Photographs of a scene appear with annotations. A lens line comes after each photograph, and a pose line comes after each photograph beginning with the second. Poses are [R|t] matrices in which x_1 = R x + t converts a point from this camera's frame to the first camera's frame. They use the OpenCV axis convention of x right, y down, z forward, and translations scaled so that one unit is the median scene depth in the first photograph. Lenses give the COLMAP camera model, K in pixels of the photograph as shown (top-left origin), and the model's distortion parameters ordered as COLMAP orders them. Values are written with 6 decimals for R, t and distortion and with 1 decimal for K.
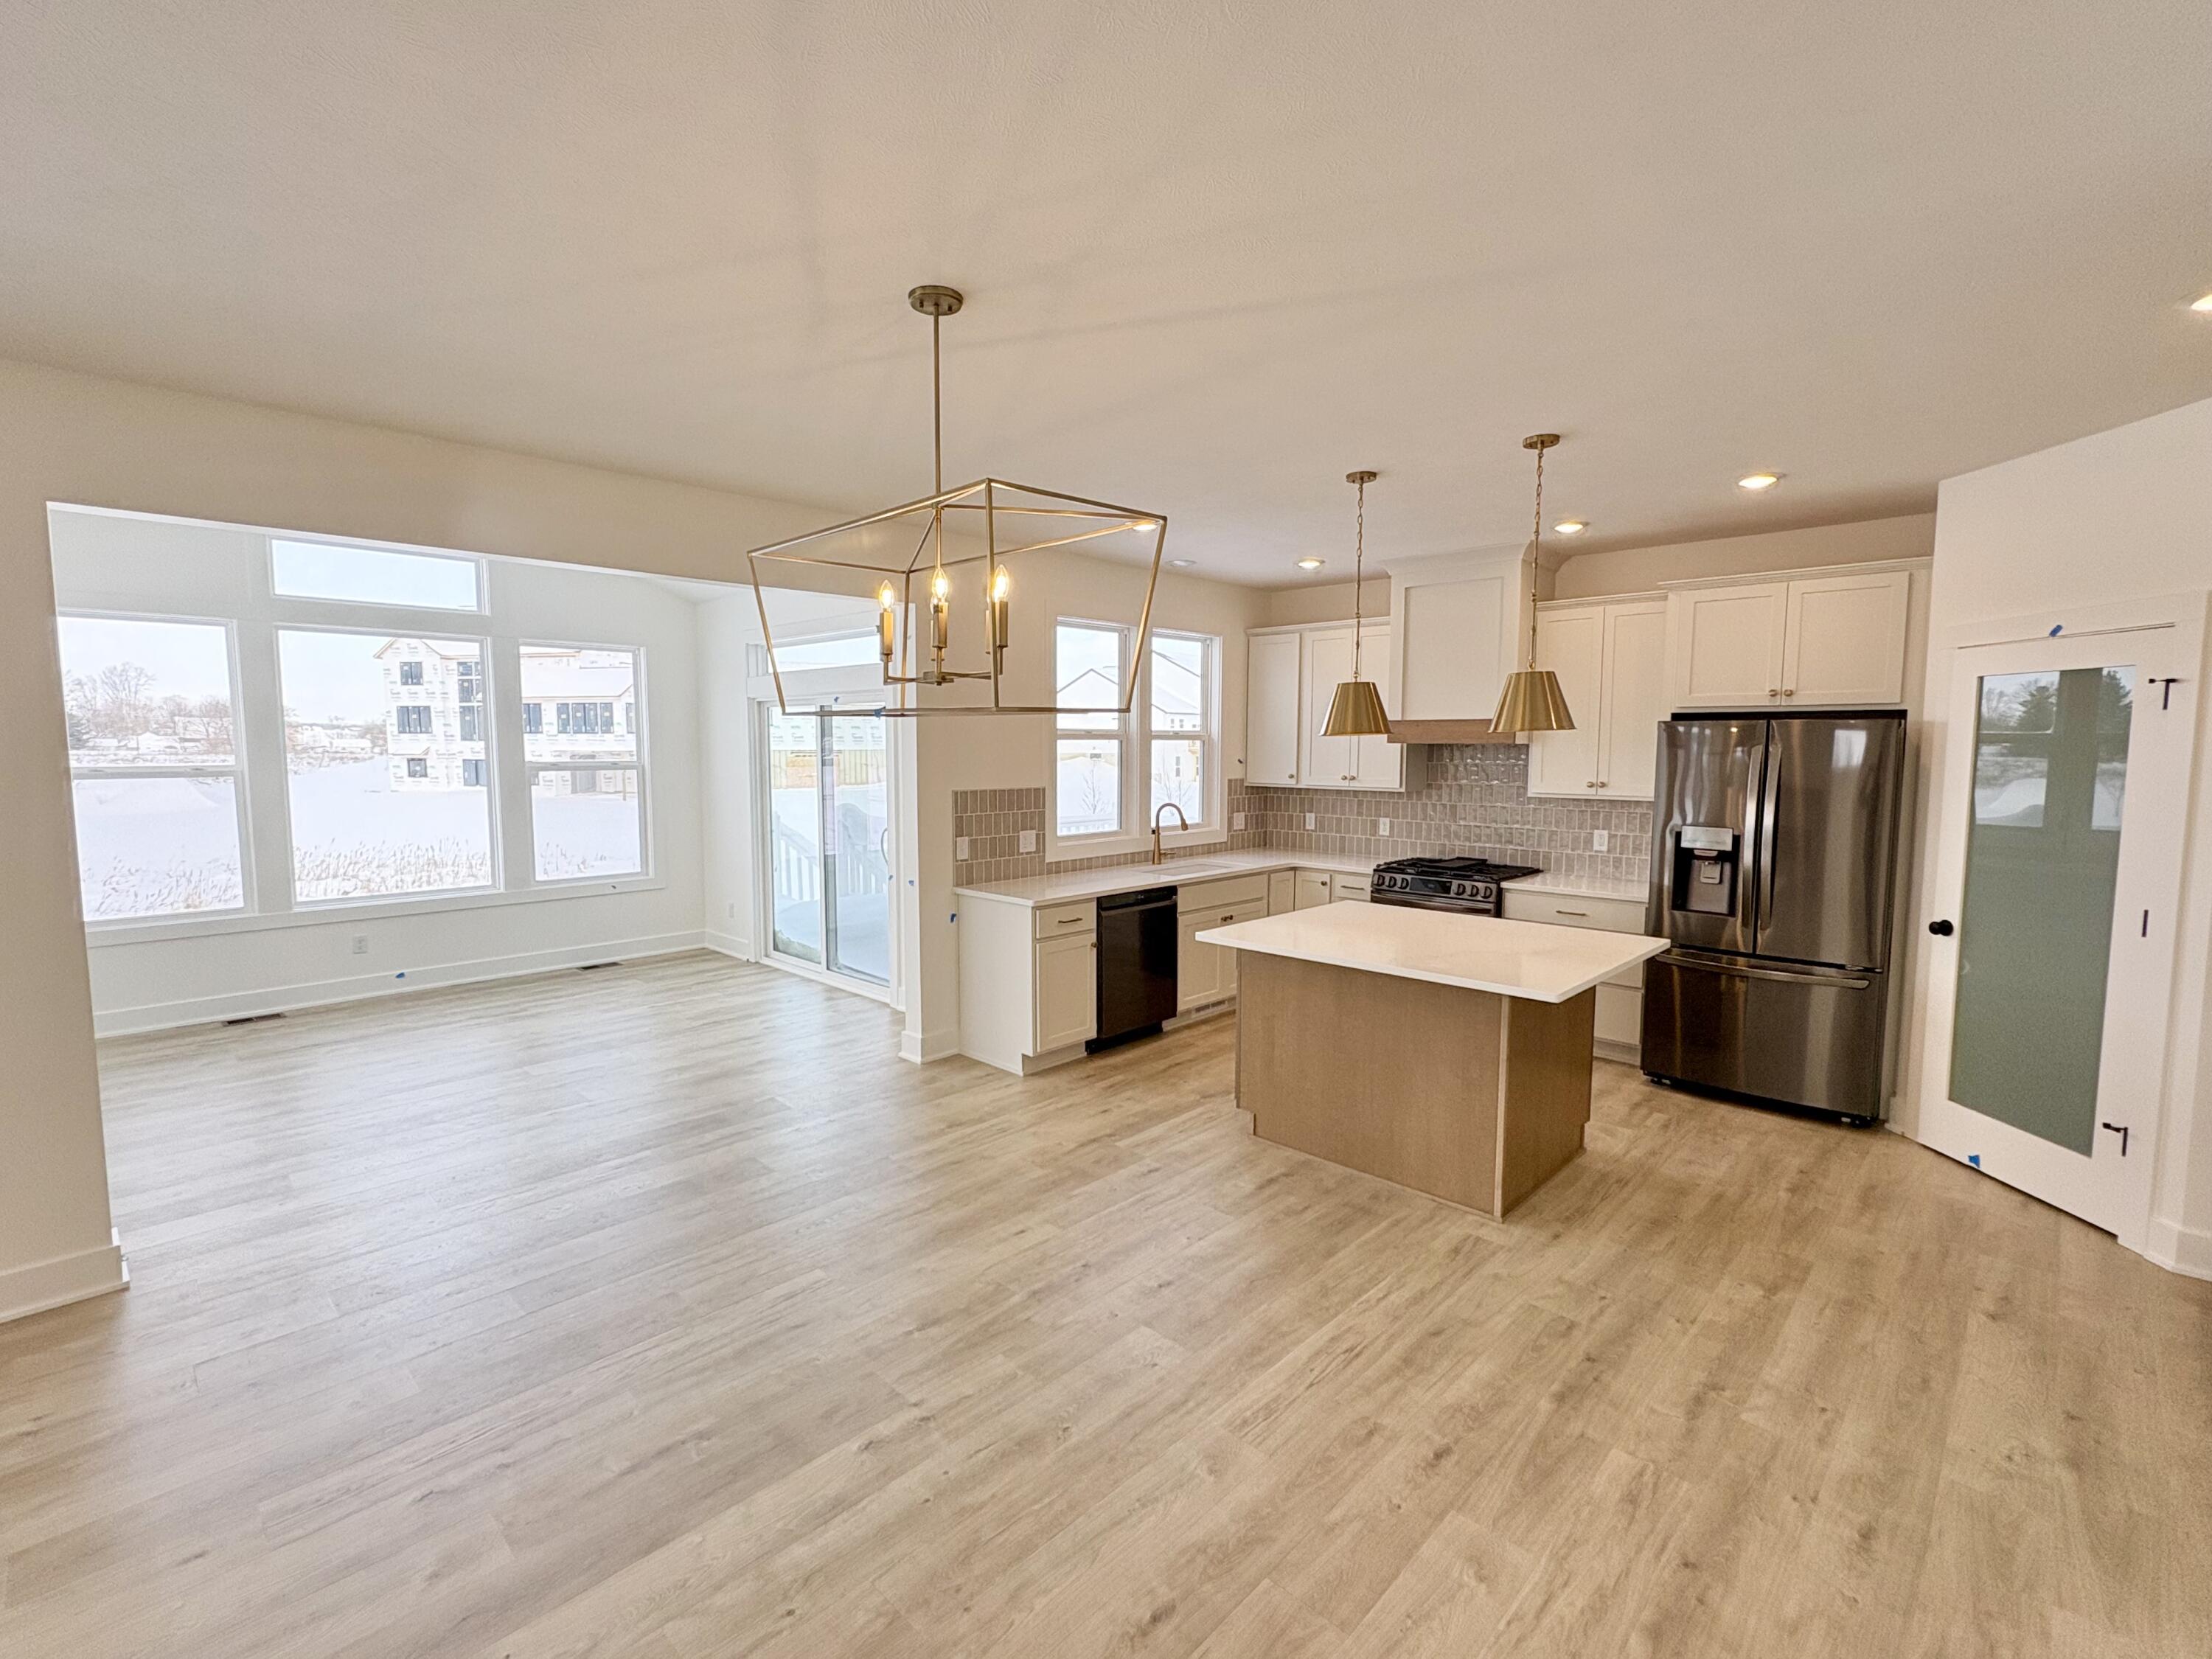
lens RADIAL K [[987.6, 0, 1100.1], [0, 987.6, 824.5], [0, 0, 1]] dist [0.001664, 0.000087]
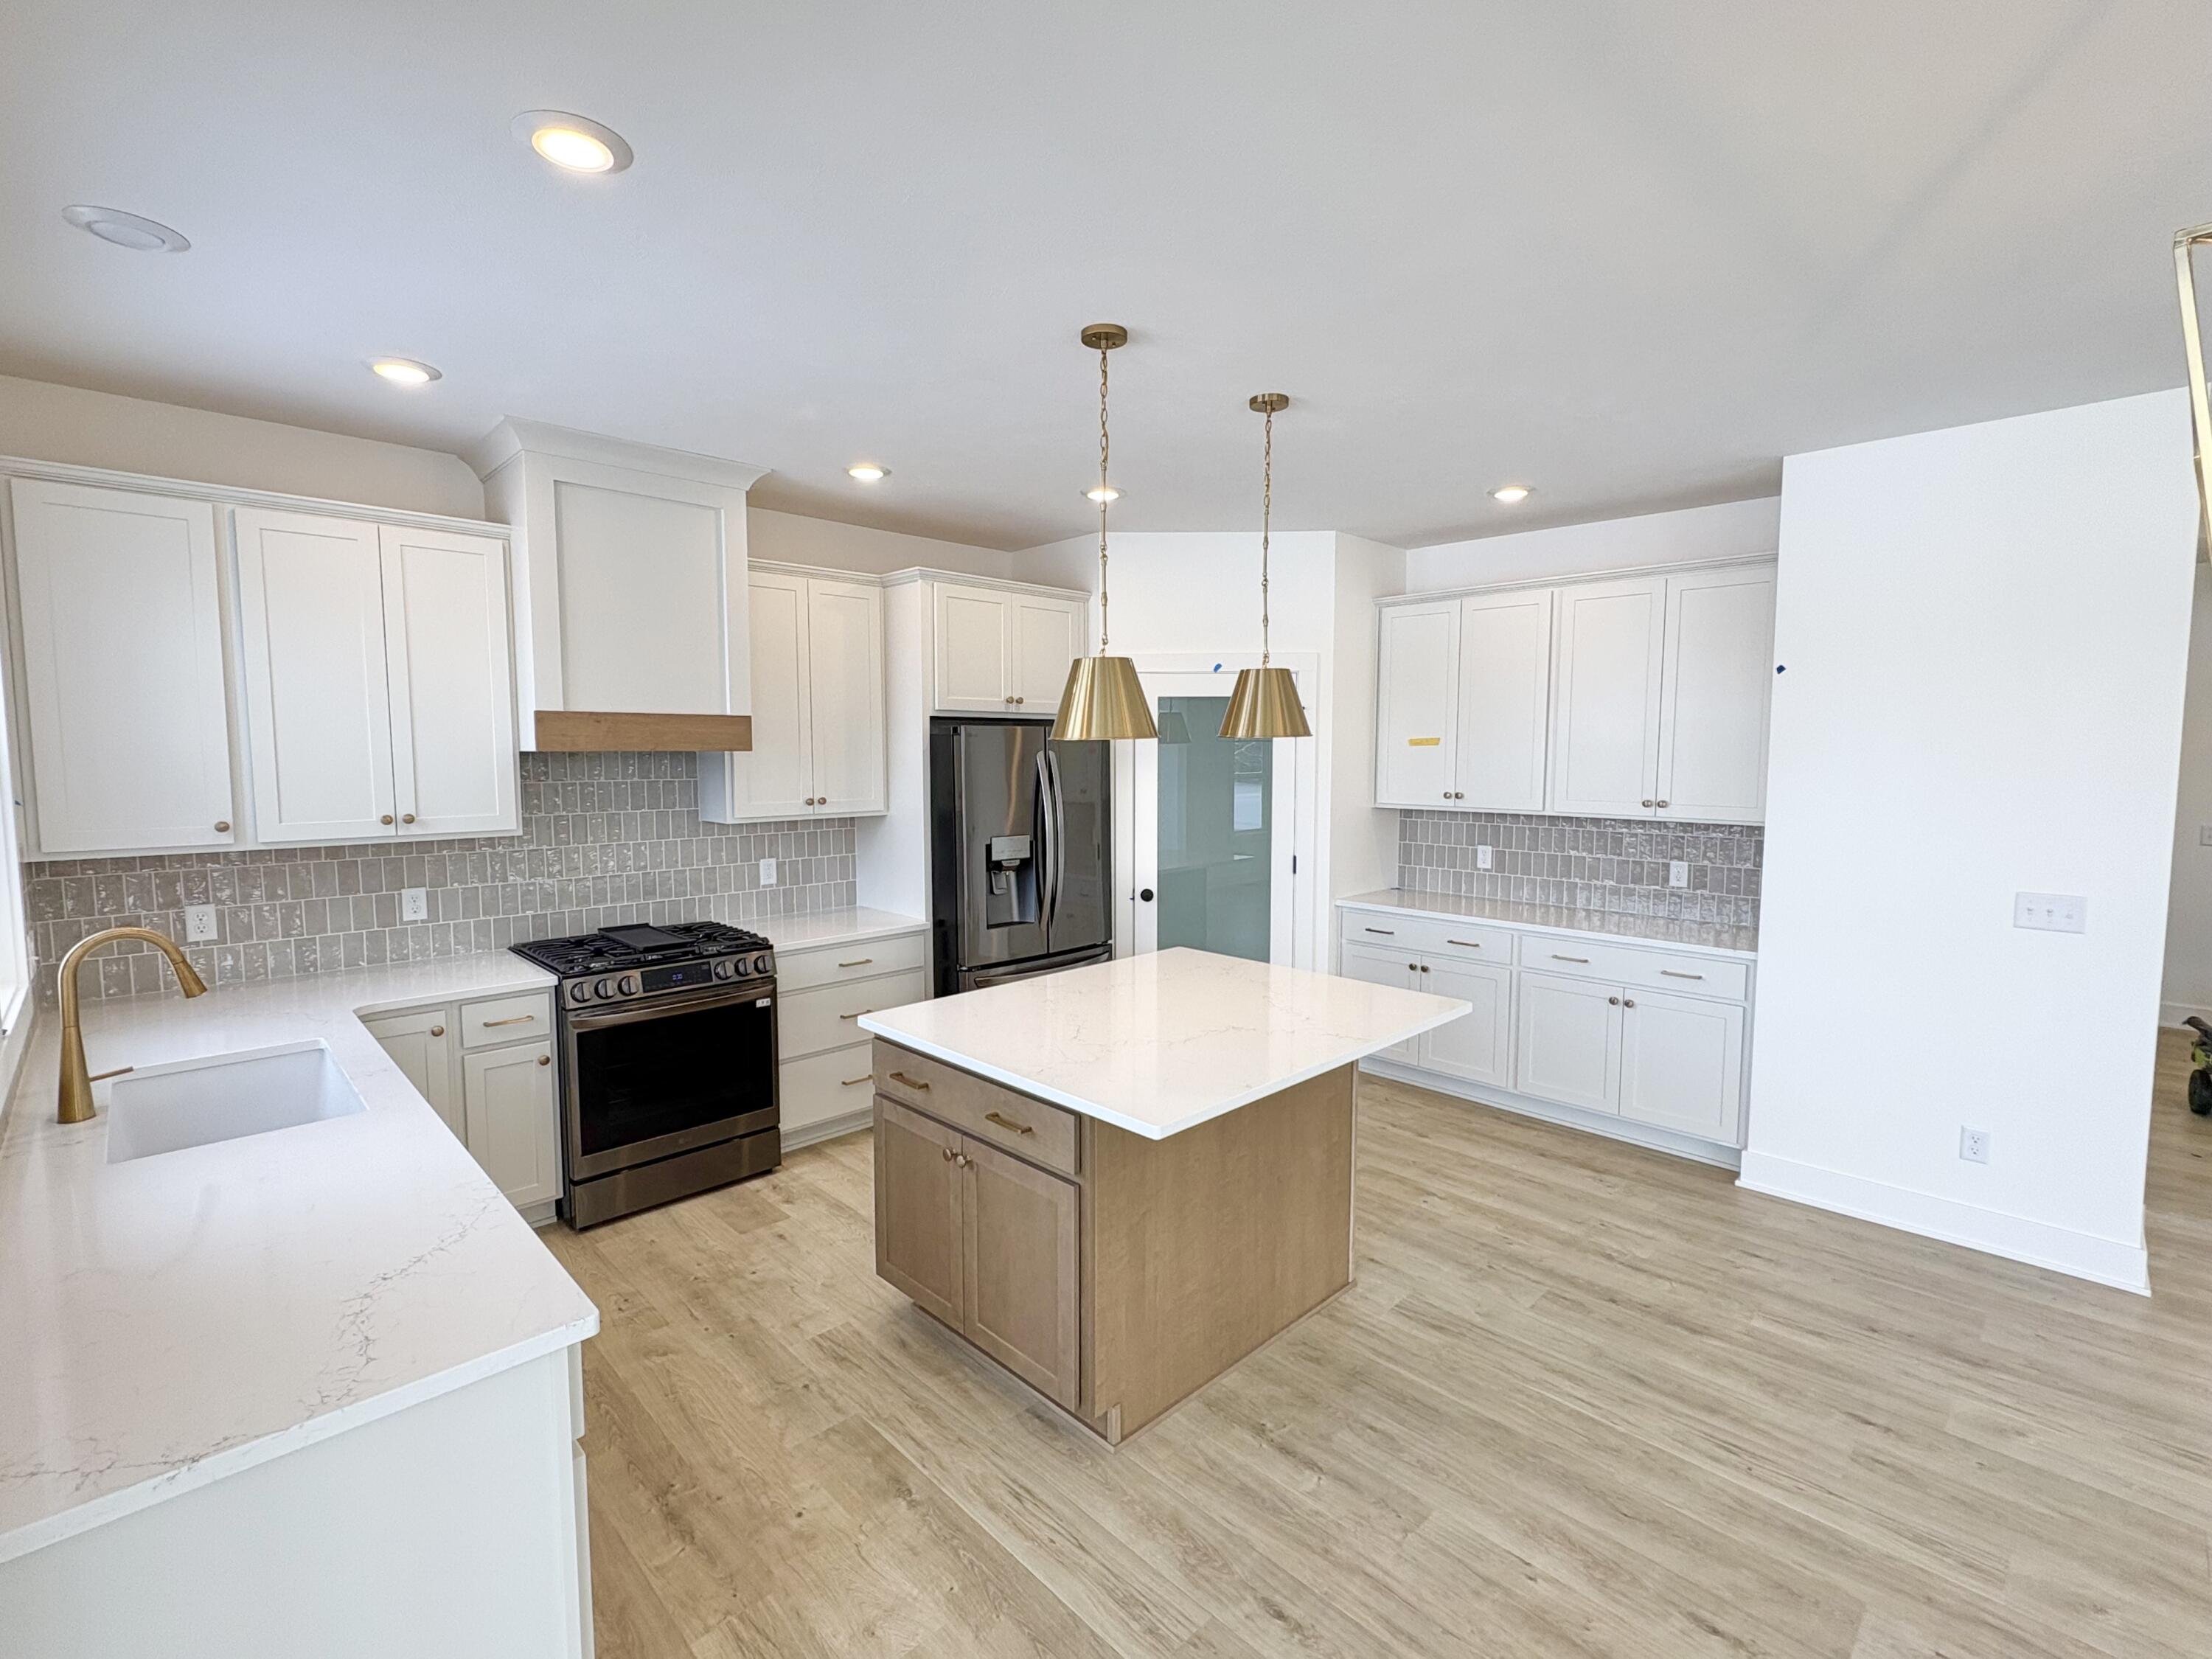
lens RADIAL K [[987.6, 0, 1118.1], [0, 987.6, 829.7], [0, 0, 1]] dist [0.001664, 0.000087]
pose [[0.030702, -0.084182, 0.995977, -0.460794], [0.084052, 0.993135, 0.081351, -0.098581], [-0.995988, 0.081216, 0.037567, 1.148727]]
